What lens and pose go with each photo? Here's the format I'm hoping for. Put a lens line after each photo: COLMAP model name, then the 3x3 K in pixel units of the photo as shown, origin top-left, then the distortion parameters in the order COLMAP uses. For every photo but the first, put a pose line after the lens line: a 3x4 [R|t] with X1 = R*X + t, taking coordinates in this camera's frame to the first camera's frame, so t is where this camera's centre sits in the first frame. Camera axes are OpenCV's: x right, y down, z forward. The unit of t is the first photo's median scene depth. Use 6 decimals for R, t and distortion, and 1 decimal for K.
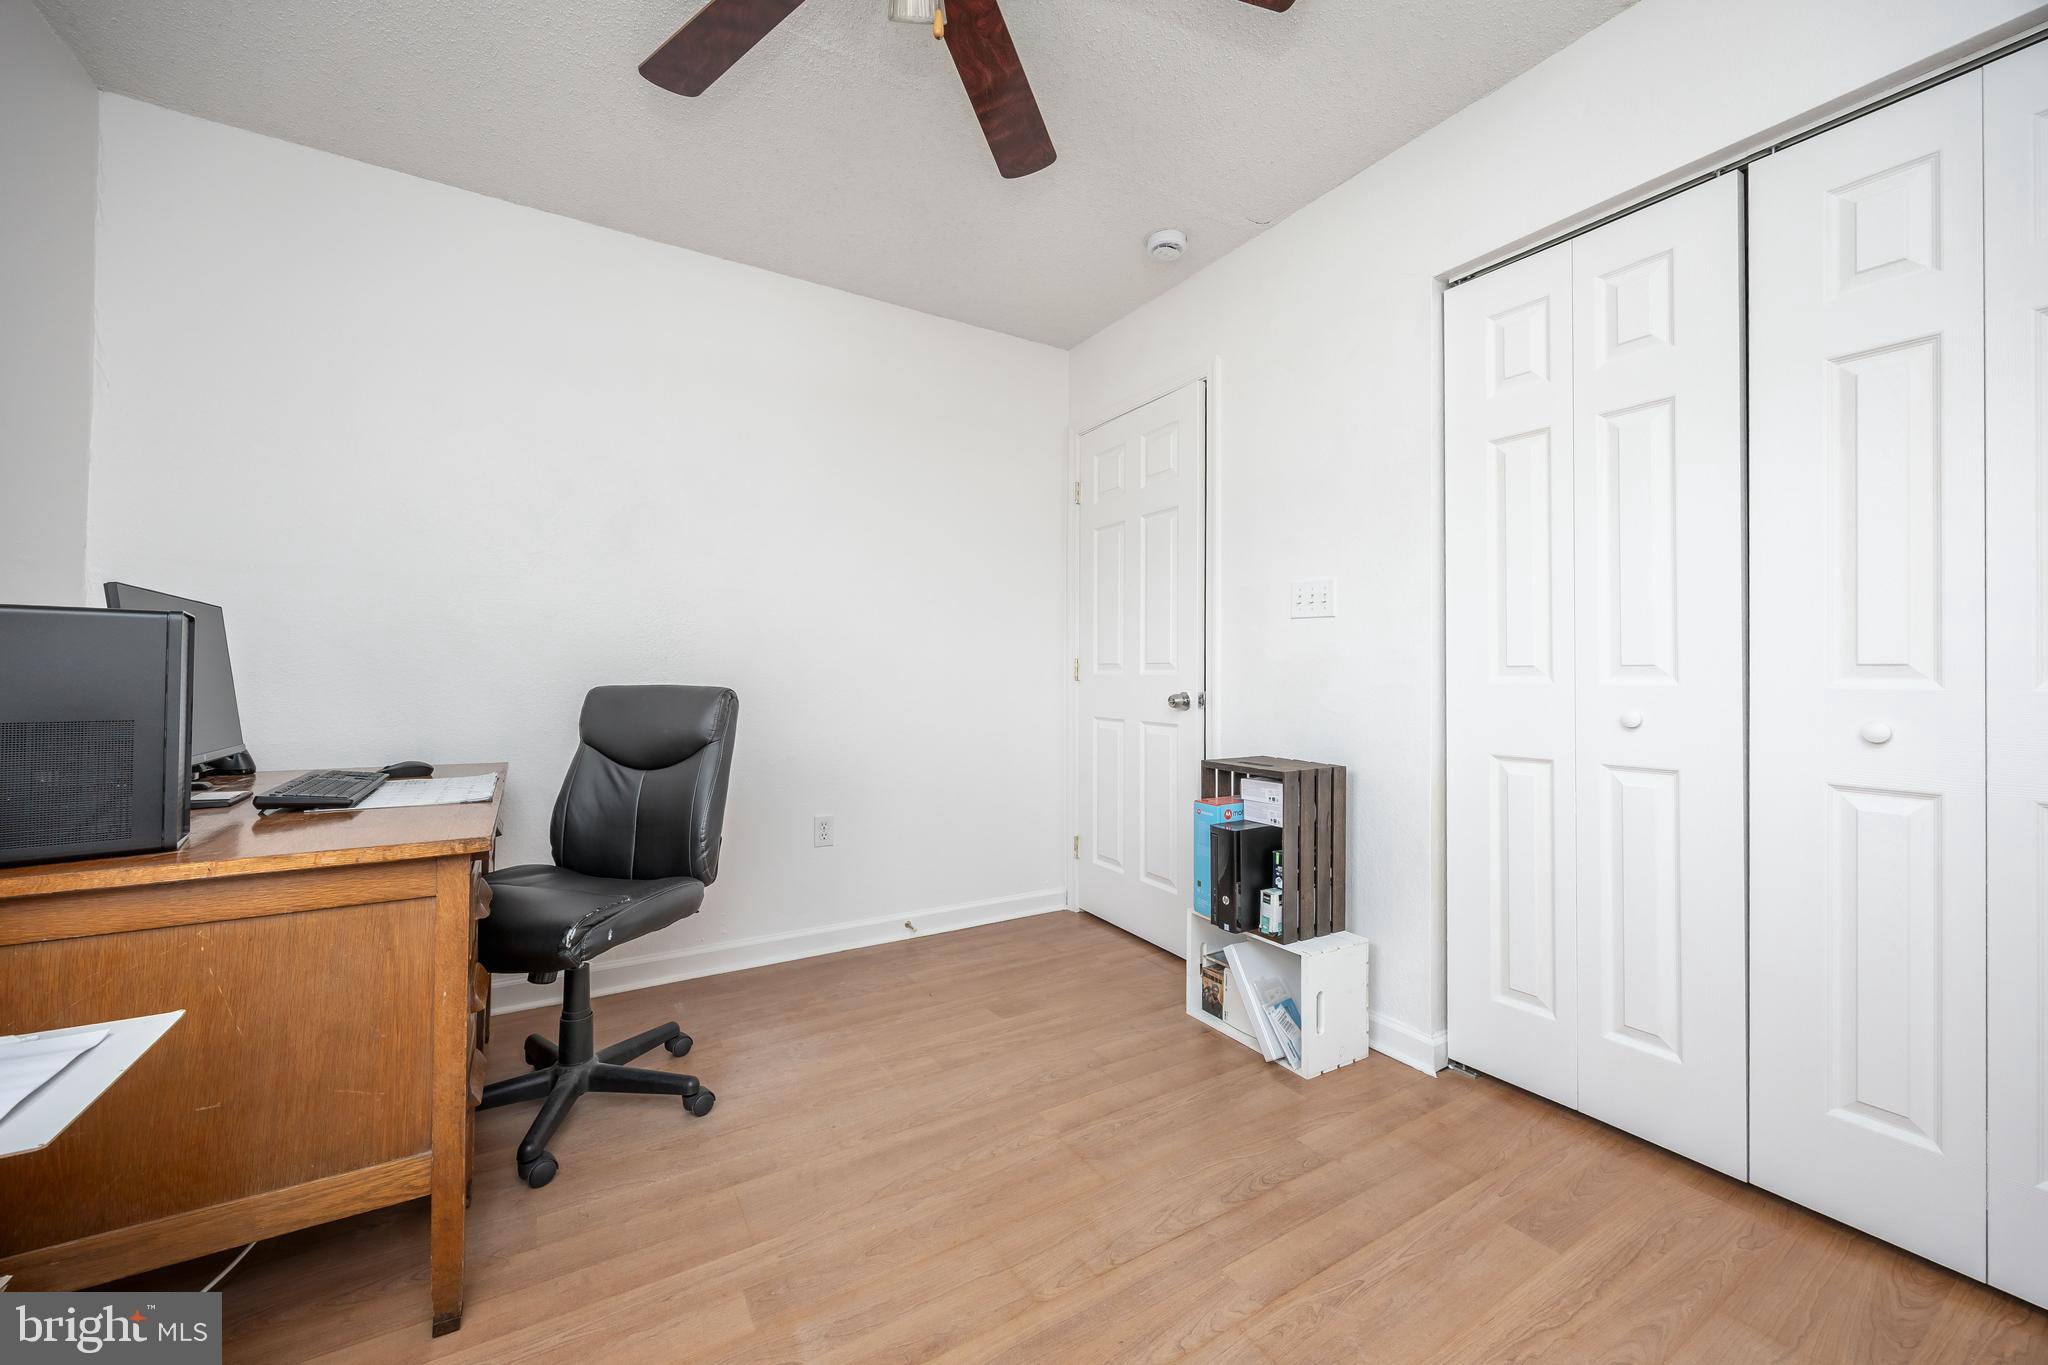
lens RADIAL K [[790.7, 0, 1029.0], [0, 790.7, 671.0], [0, 0, 1]] dist [-0.001068, -0.000198]
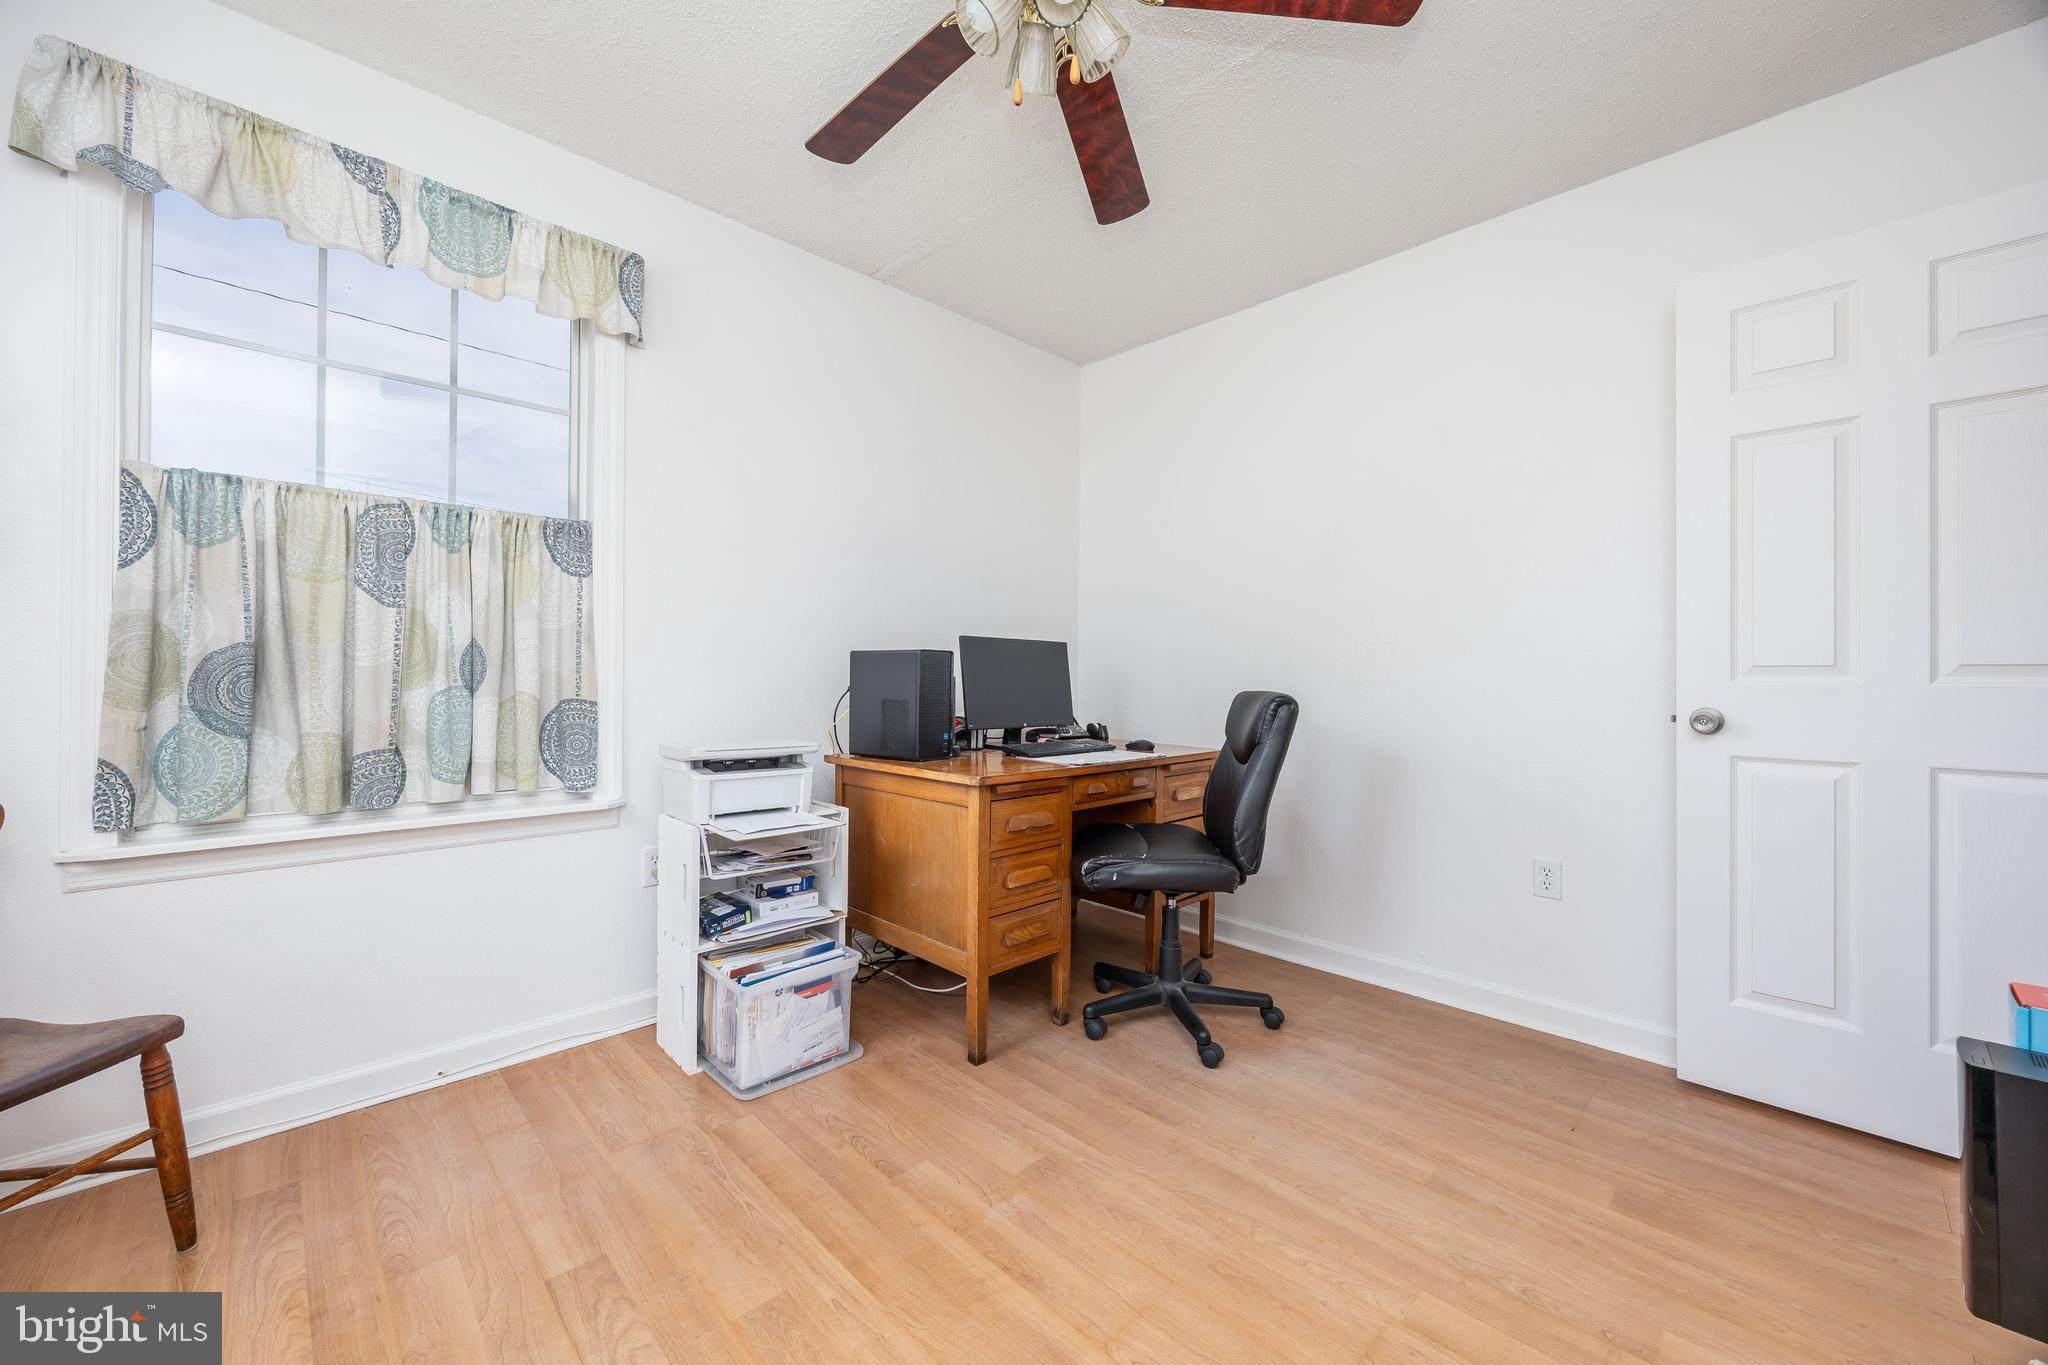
lens RADIAL K [[777.6, 0, 1024.0], [0, 777.6, 682.5], [0, 0, 1]] dist [-0.002041, -0.000202]
pose [[0.220632, 0.003304, -0.975351, 0.637723], [-0.001508, 0.999994, 0.003046, 0.002565], [0.975356, 0.000799, 0.220636, 0.502597]]
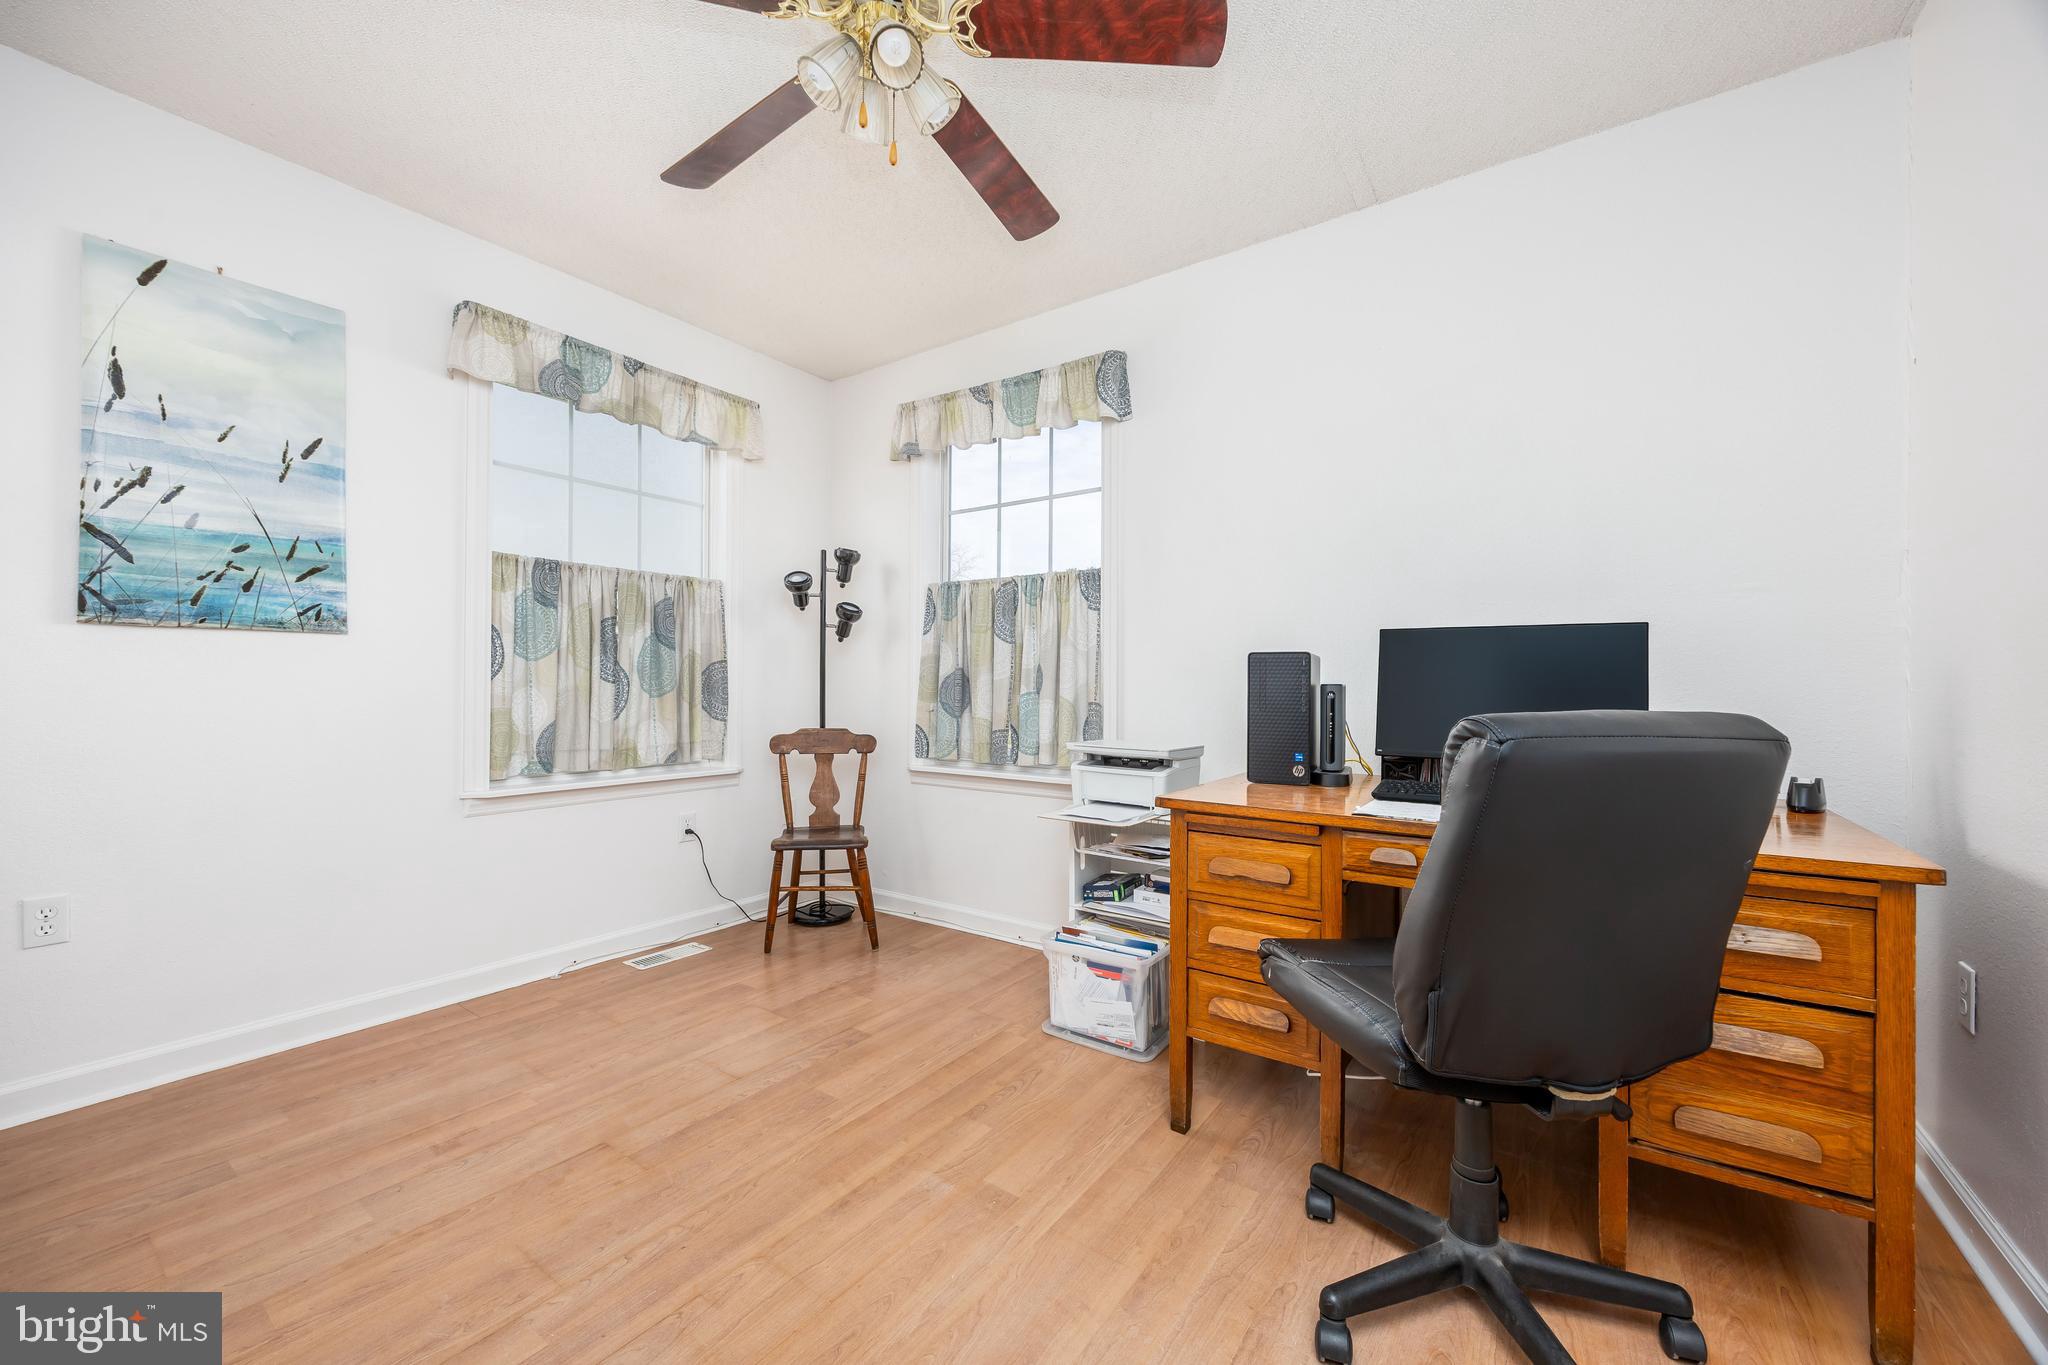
lens RADIAL K [[783.1, 0, 1030.0], [0, 783.1, 692.3], [0, 0, 1]] dist [0.001422, -0.000038]
pose [[-0.915661, -0.002759, -0.401941, 0.077452], [-0.004957, 0.999978, 0.004430, 0.005126], [0.401920, 0.006049, -0.915655, 1.538204]]
